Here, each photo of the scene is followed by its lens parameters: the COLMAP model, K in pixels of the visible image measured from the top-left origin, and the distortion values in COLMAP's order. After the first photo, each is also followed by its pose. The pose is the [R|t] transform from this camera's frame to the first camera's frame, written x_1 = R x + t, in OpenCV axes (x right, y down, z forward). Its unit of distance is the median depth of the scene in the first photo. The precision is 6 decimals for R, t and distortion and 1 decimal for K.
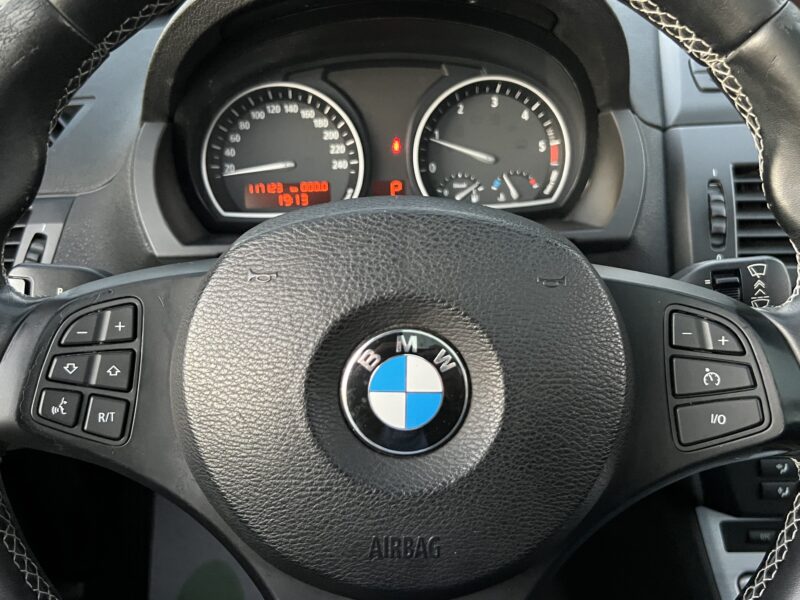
lens RADIAL K [[705.6, 0, 400.0], [0, 705.6, 300.0], [0, 0, 1]] dist [0.000459, -0.001898]
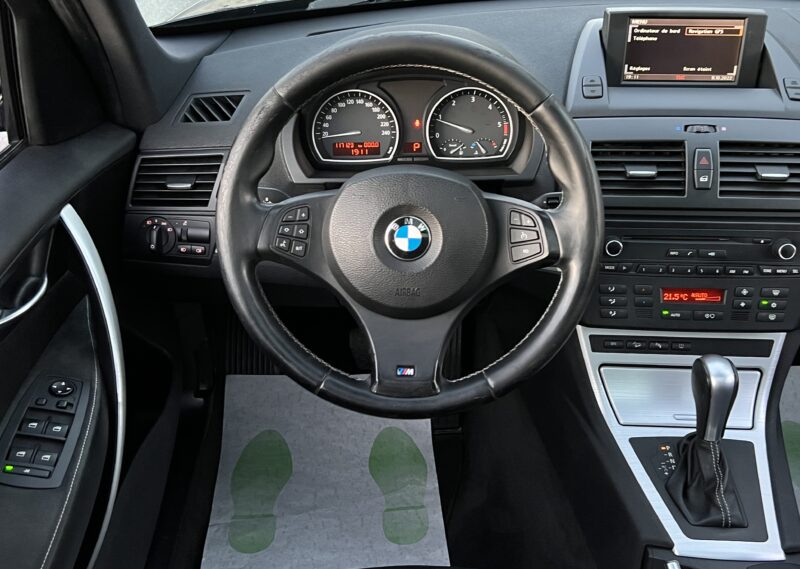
lens RADIAL K [[823.6, 0, 400.1], [0, 823.6, 250.5], [0, 0, 1]] dist [0.018877, -0.004113]
pose [[0.998266, 0.029335, -0.051030, 0.069044], [-0.026927, 0.998521, 0.047239, 0.008255], [0.052340, -0.045783, 0.997579, -1.135814]]
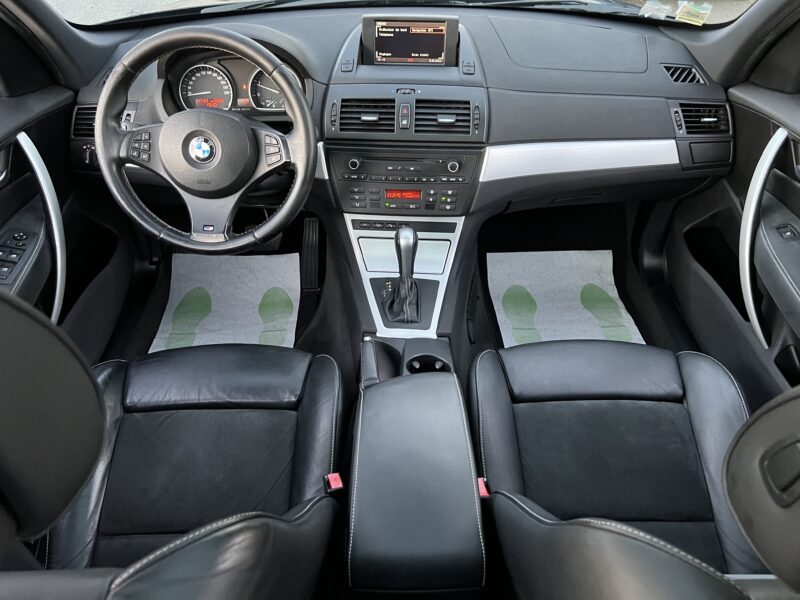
lens RADIAL K [[591.2, 0, 400.0], [0, 591.2, 300.0], [0, 0, 1]] dist [0.002034, -0.009263]
pose [[0.997722, 0.049202, -0.046146, 0.813718], [-0.038844, 0.978349, 0.203285, 0.127352], [0.055149, -0.201030, 0.978032, -1.589206]]
